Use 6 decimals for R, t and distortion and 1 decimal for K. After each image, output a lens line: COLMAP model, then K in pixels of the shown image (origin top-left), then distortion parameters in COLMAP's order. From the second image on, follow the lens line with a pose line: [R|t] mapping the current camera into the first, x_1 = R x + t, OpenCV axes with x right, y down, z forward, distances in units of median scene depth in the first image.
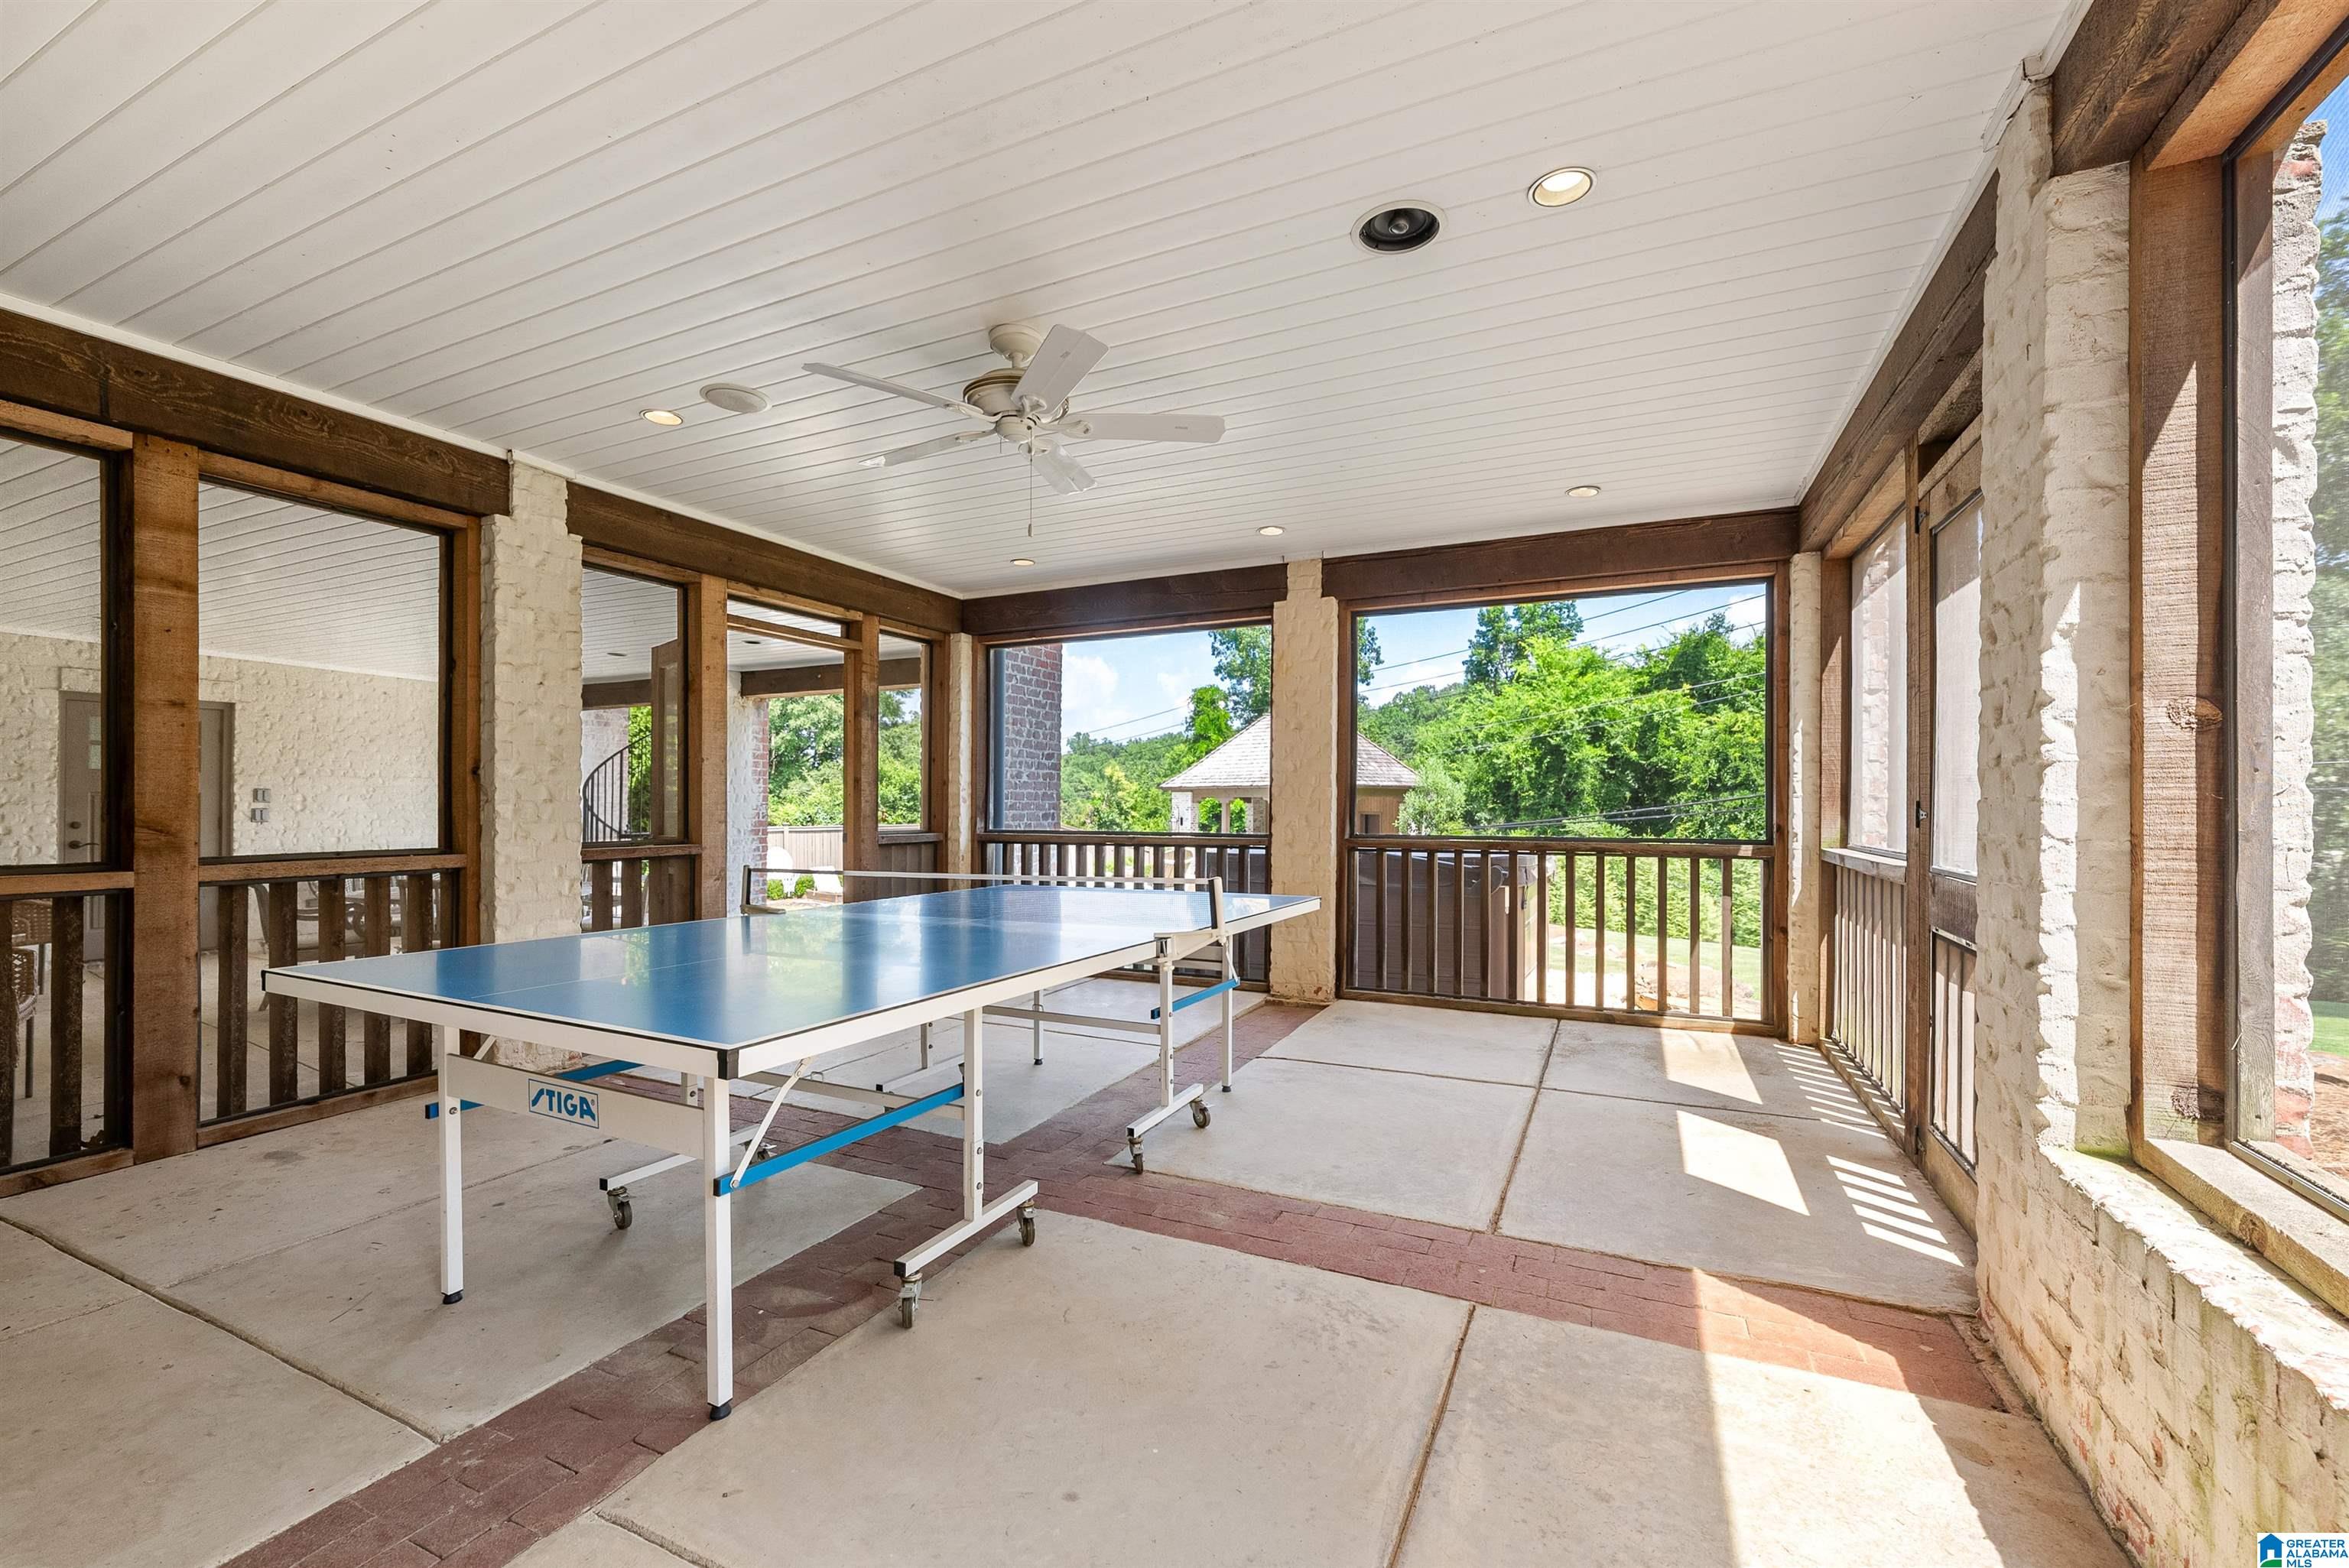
lens RADIAL K [[955.1, 0, 1172.1], [0, 955.1, 809.1], [0, 0, 1]] dist [-0.008399, -0.000044]
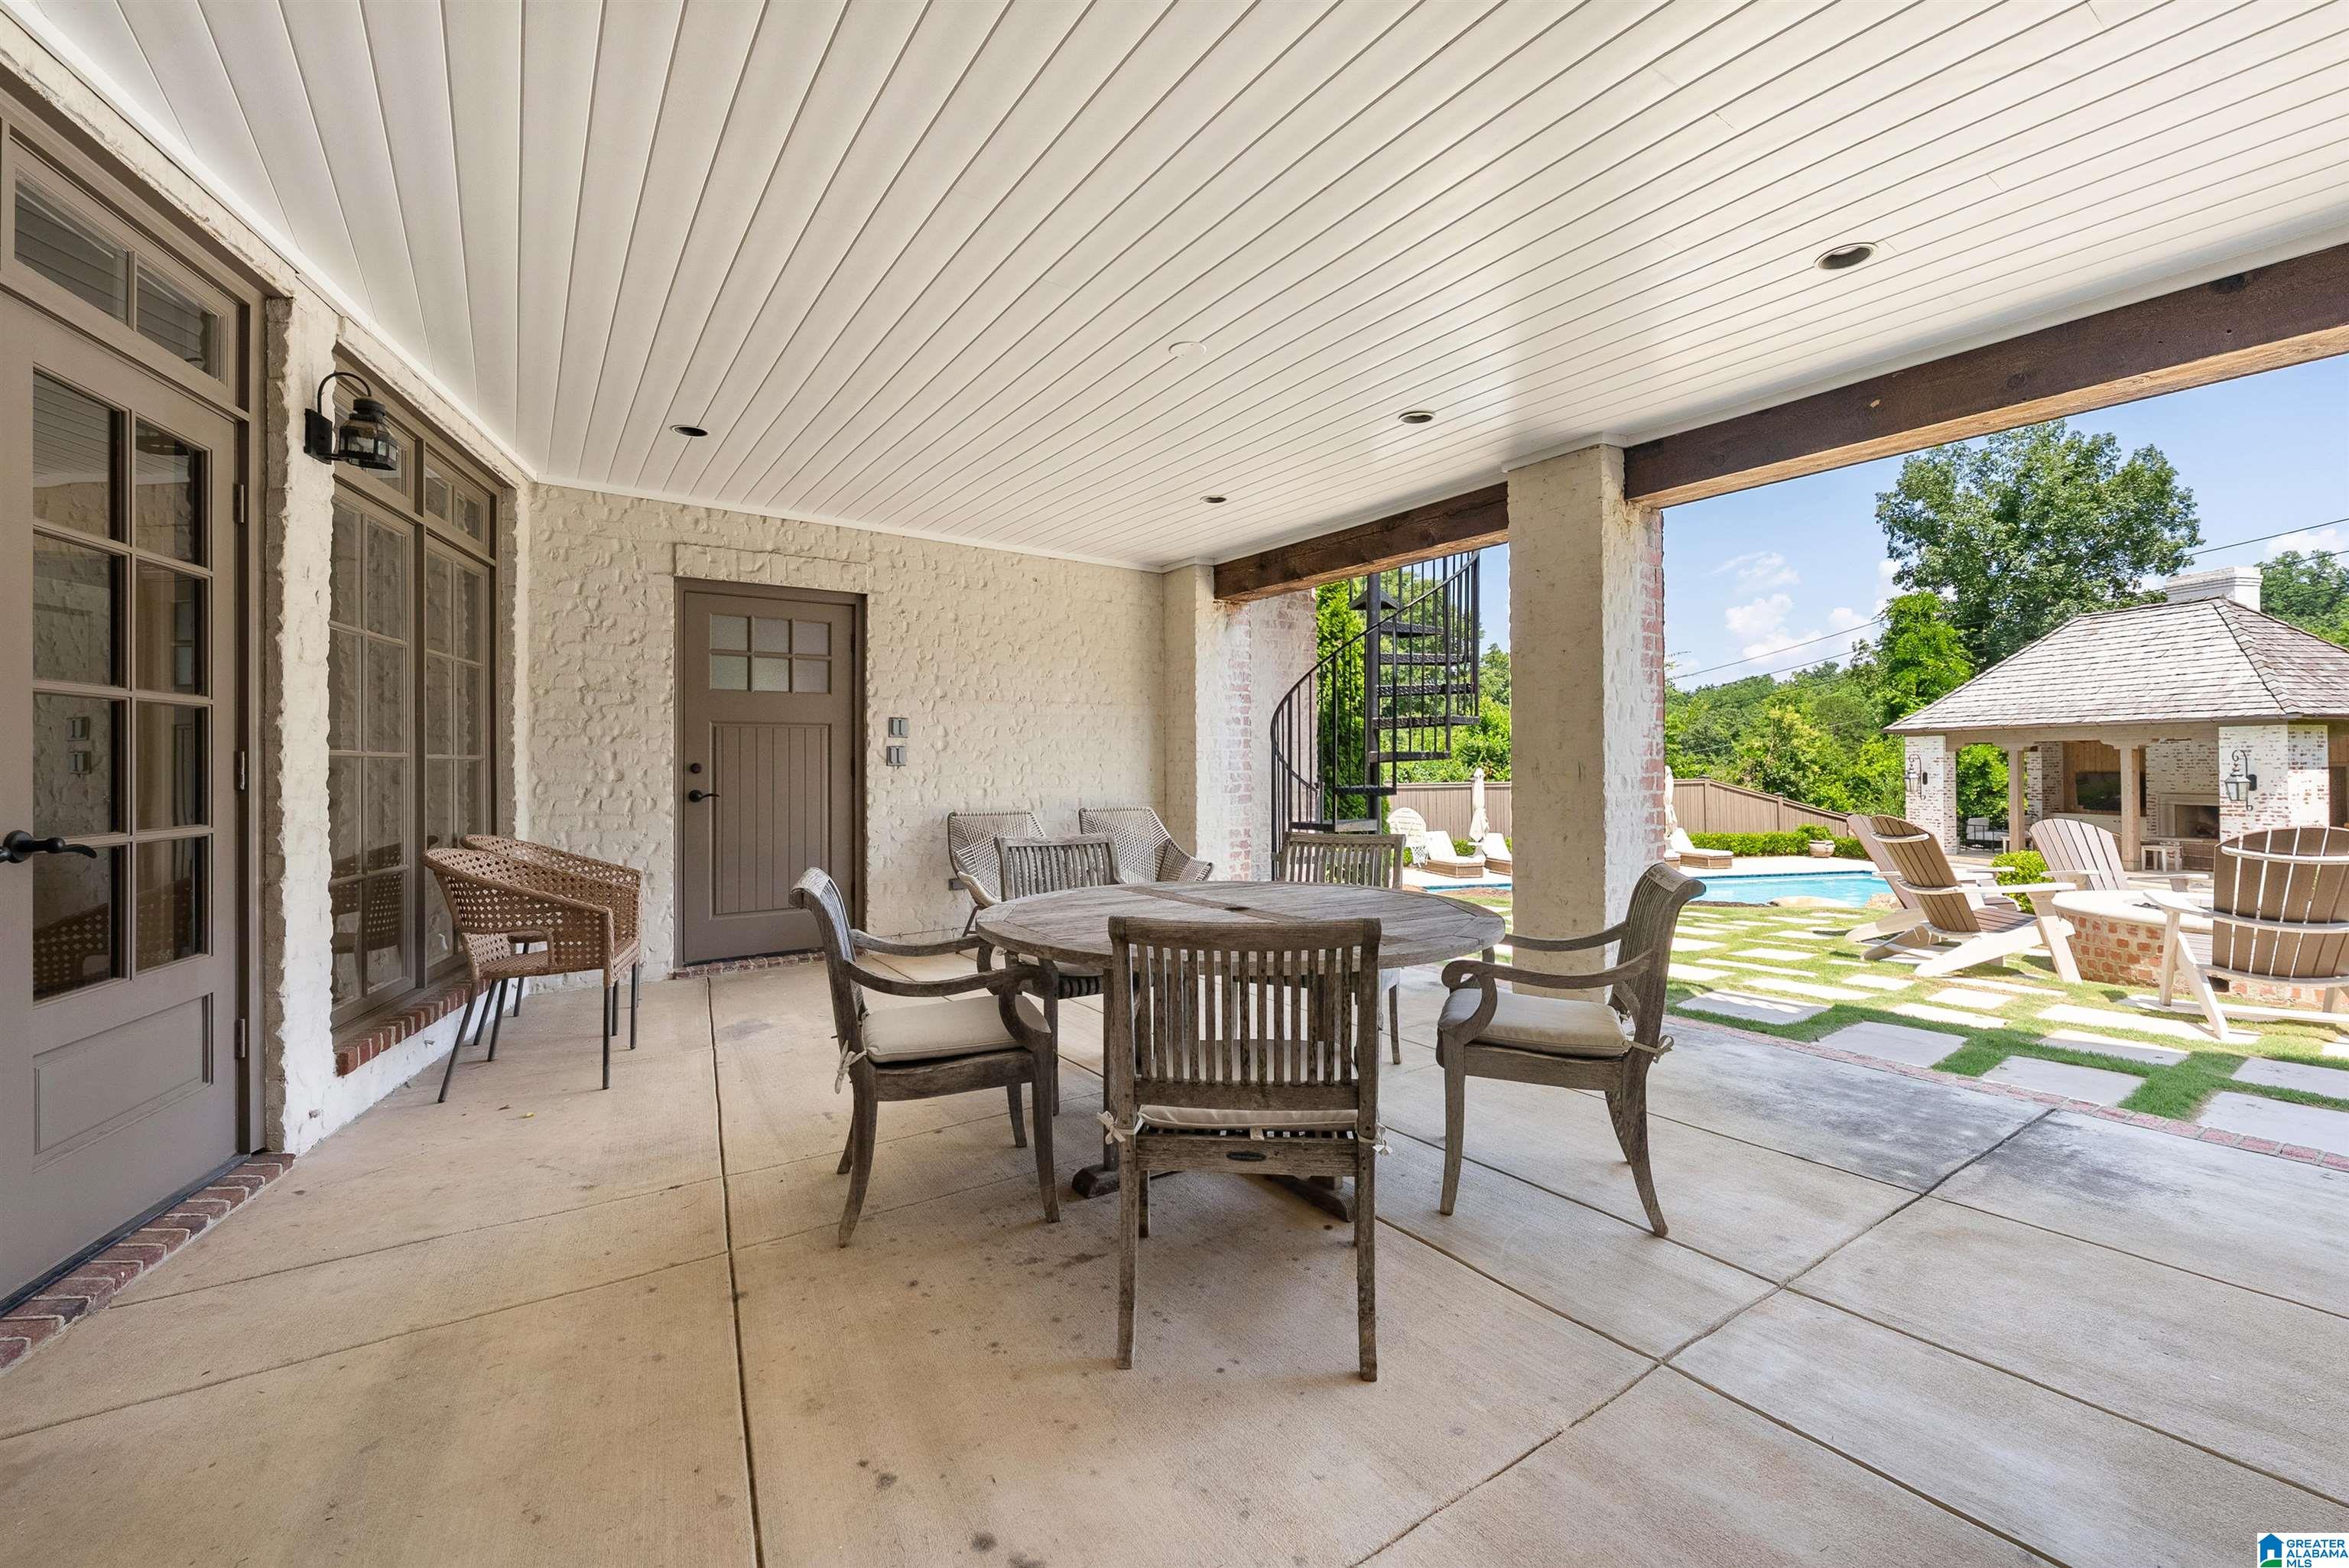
lens RADIAL K [[955.1, 0, 1175.0], [0, 955.1, 755.1], [0, 0, 1]] dist [-0.008399, -0.000044]
pose [[0.856961, -0.013216, -0.515212, -0.309644], [0.005651, 0.999852, -0.016249, 0.013462], [0.515351, 0.011014, 0.856909, 0.367262]]
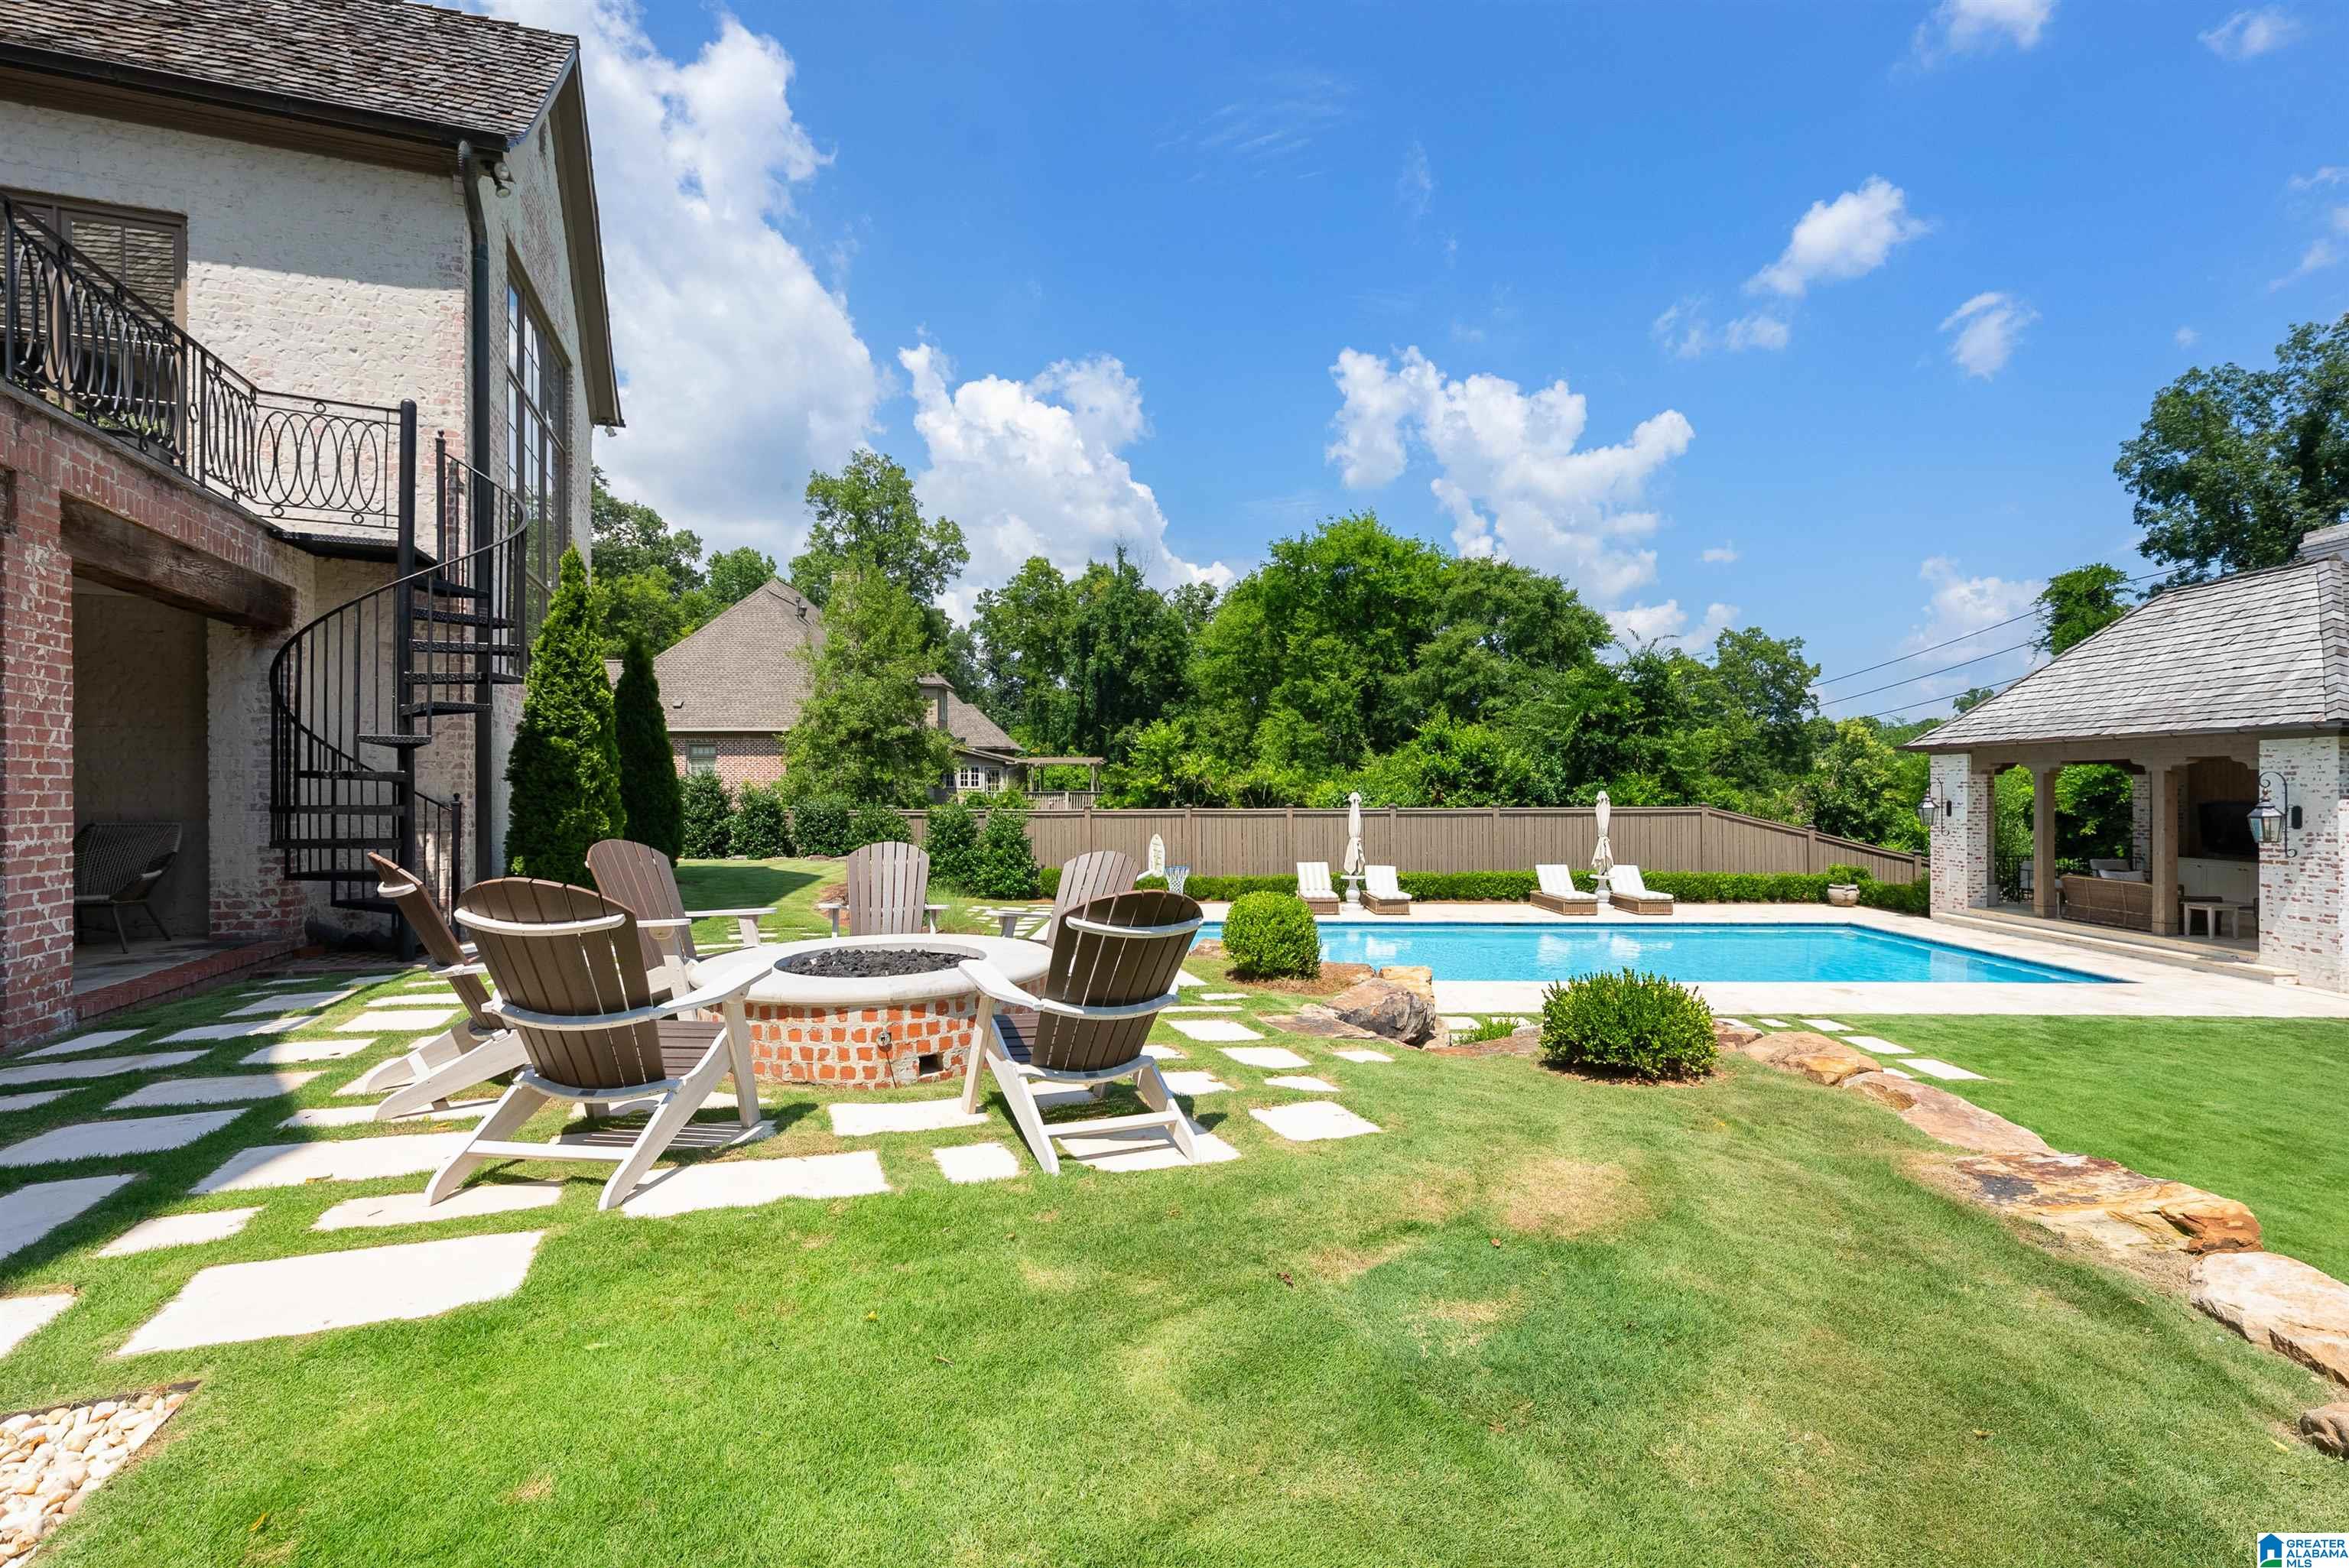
lens RADIAL K [[1032.0, 0, 1170.4], [0, 1032.0, 781.7], [0, 0, 1]] dist [0.001071, -0.001019]
pose [[0.718875, -0.008164, -0.695091, 0.300468], [-0.001666, 0.999908, -0.013468, 0.020494], [0.695137, 0.010840, 0.718795, 0.827197]]
